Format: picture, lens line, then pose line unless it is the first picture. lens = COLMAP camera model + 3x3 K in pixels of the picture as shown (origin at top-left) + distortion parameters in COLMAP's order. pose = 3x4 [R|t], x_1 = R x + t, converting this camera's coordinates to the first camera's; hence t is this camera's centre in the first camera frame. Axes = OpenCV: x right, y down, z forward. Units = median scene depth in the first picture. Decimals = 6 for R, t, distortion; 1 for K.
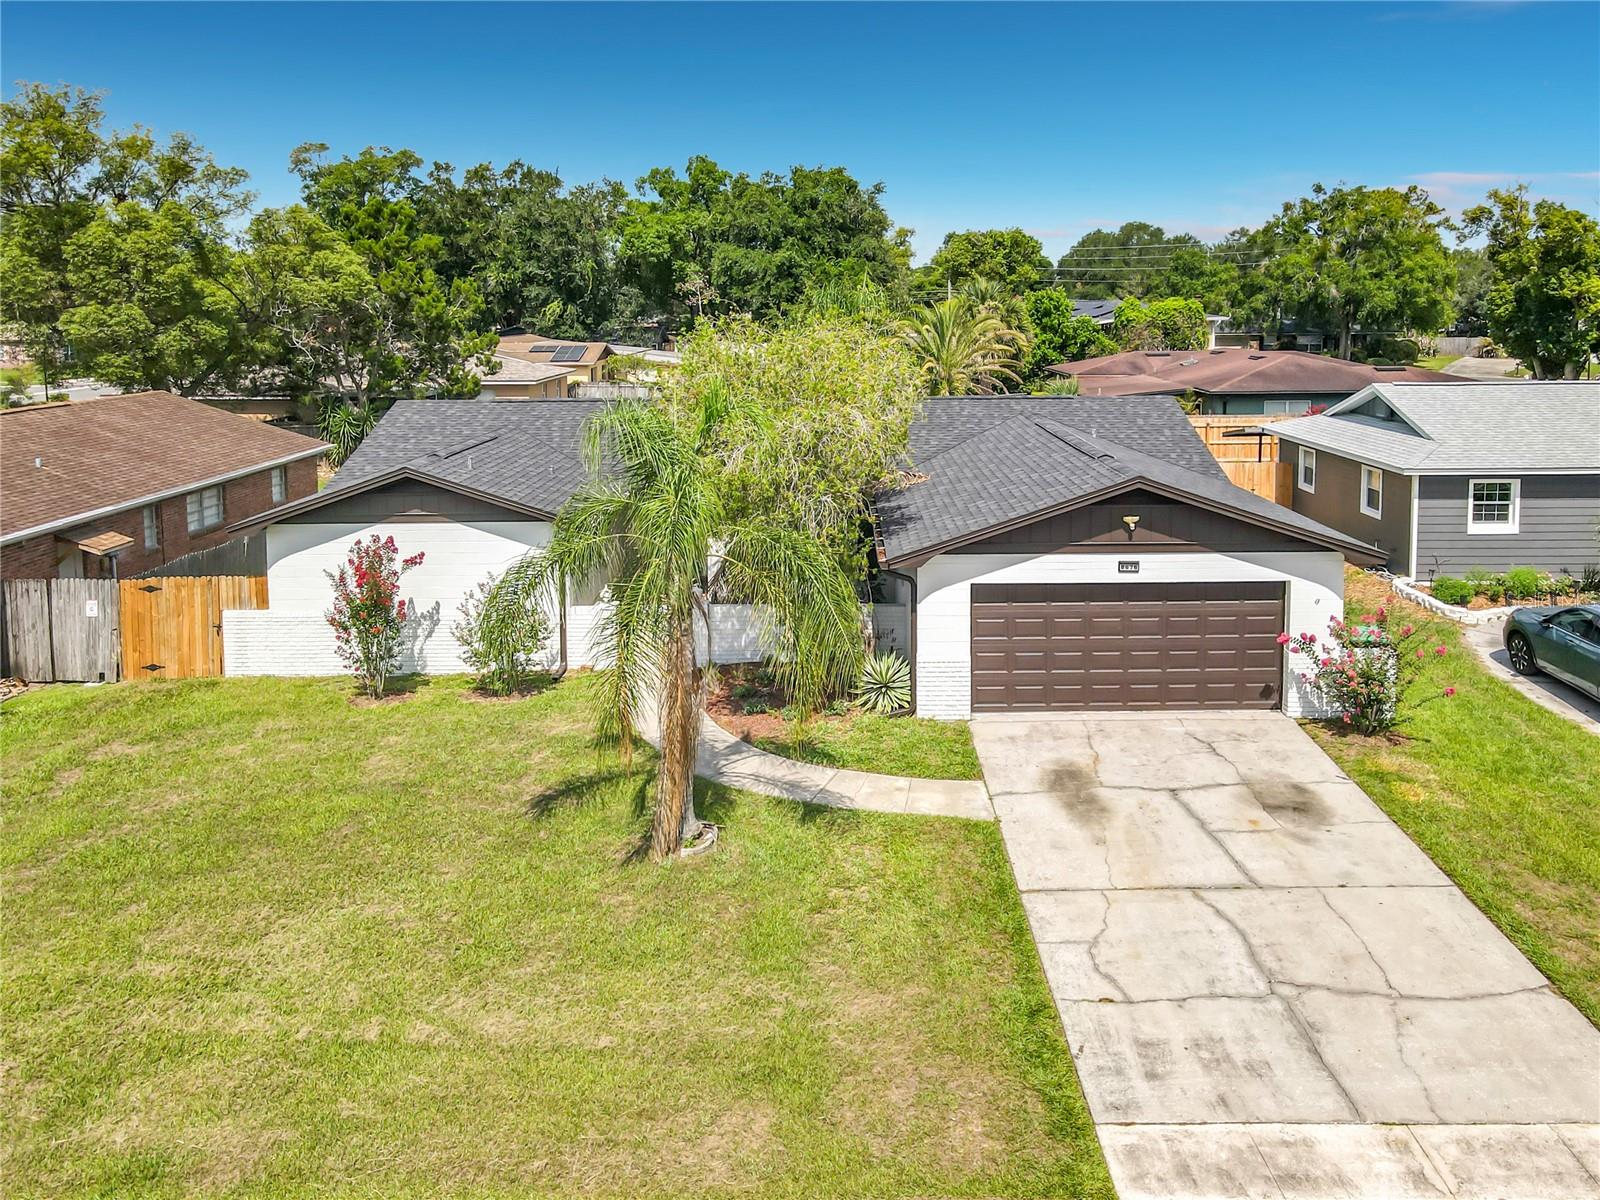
lens RADIAL K [[1236.5, 0, 834.9], [0, 1236.5, 405.8], [0, 0, 1]] dist [0.015443, 0.012283]
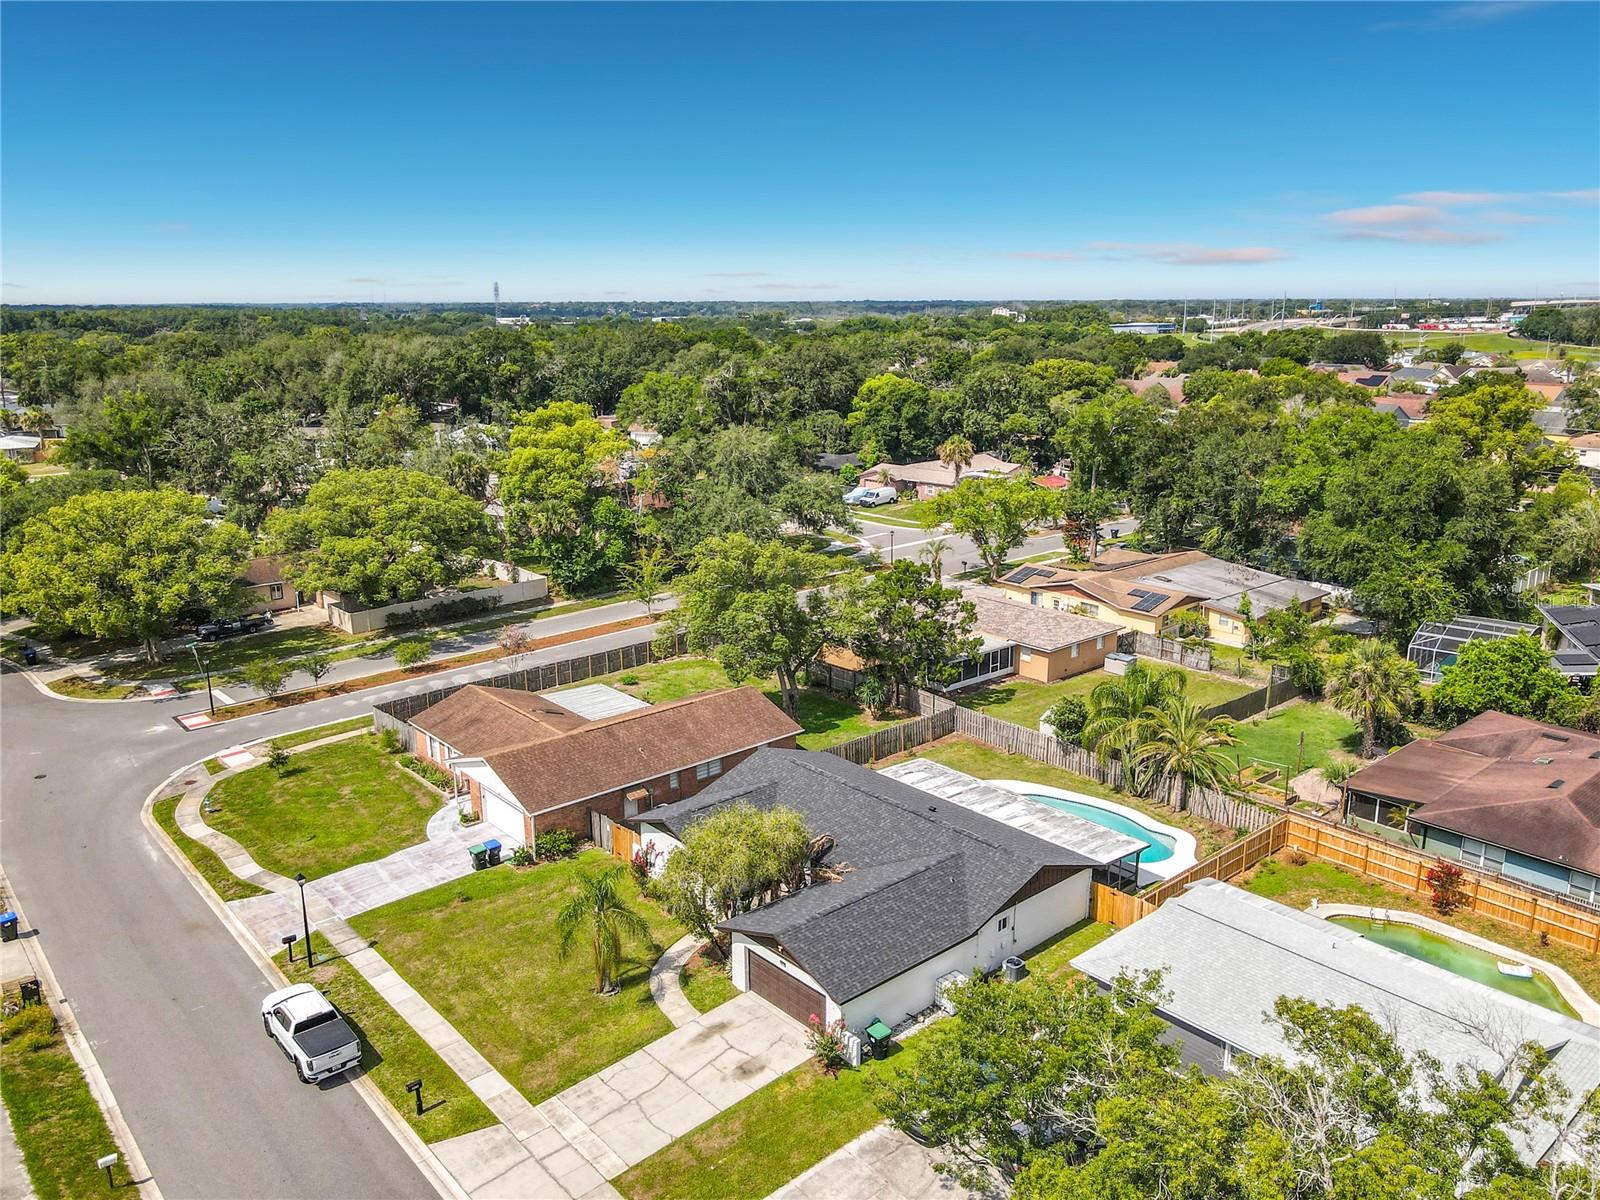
lens RADIAL K [[1203.9, 0, 810.5], [0, 1203.9, 596.7], [0, 0, 1]] dist [-0.005643, 0.006025]
pose [[0.656410, 0.184608, -0.731469, 1.987089], [-0.059548, 0.979251, 0.193706, -1.113335], [0.752051, -0.083593, 0.653783, -0.511461]]
